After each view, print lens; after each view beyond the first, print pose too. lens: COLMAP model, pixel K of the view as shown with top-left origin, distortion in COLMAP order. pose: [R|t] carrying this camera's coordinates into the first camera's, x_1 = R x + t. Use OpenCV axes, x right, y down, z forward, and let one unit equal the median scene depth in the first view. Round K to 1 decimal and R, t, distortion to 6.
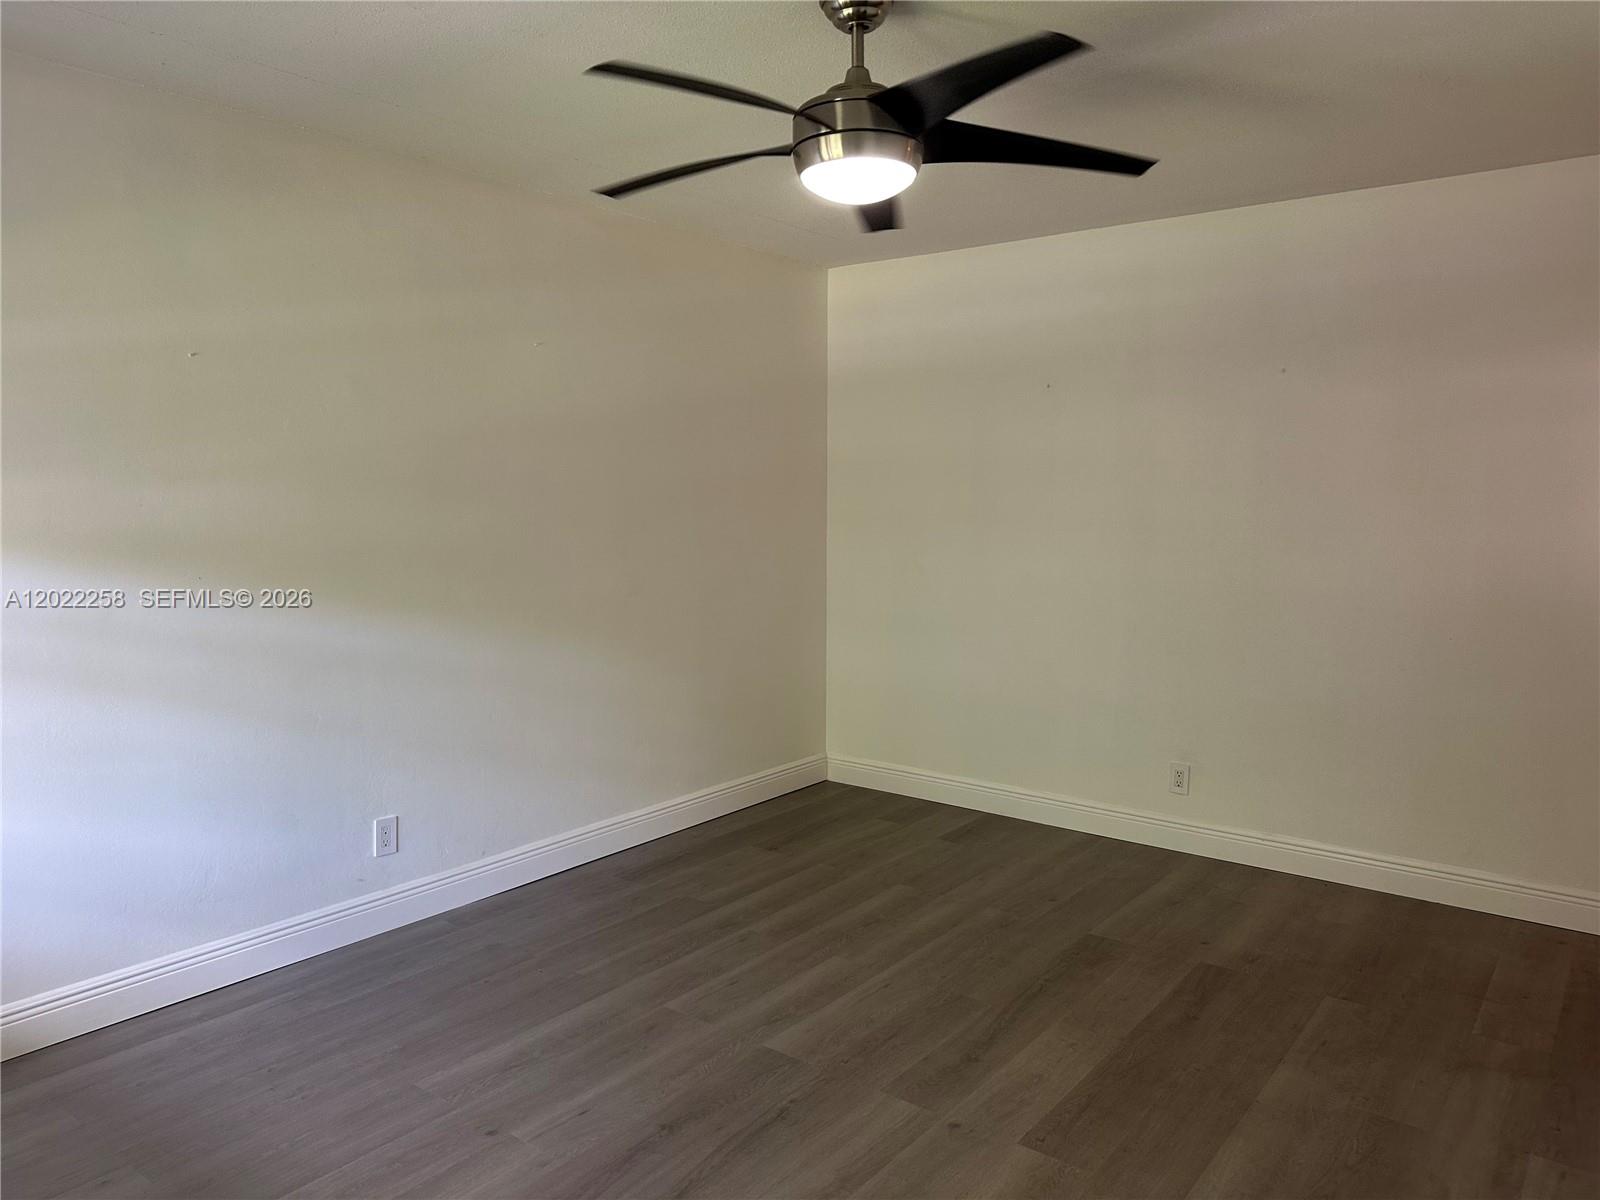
lens RADIAL K [[1111.8, 0, 802.8], [0, 1111.8, 578.0], [0, 0, 1]] dist [0.004319, -0.083858]
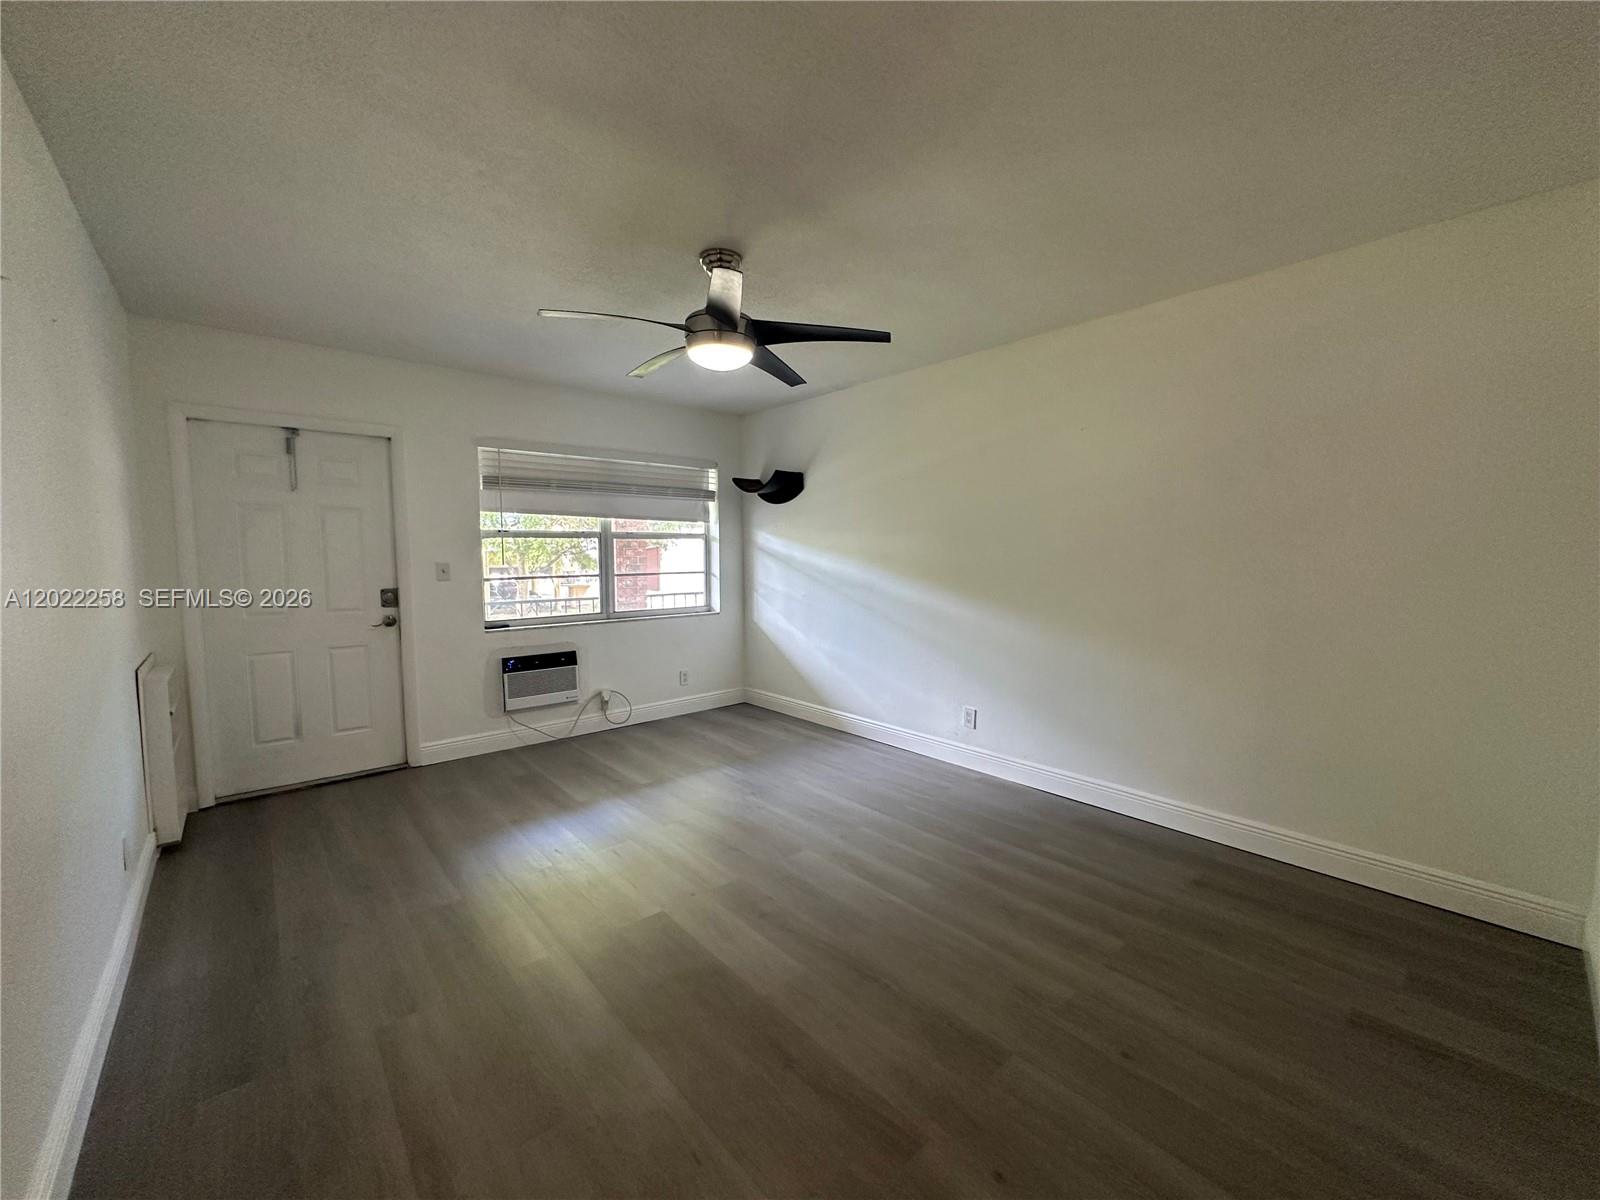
lens RADIAL K [[631.8, 0, 800.0], [0, 631.8, 600.0], [0, 0, 1]] dist [-0.009074, 0.001111]
pose [[-0.172270, 0.093185, -0.980632, 0.771947], [-0.078018, 0.991097, 0.107885, -0.063773], [0.981955, 0.095093, -0.163466, 0.954308]]
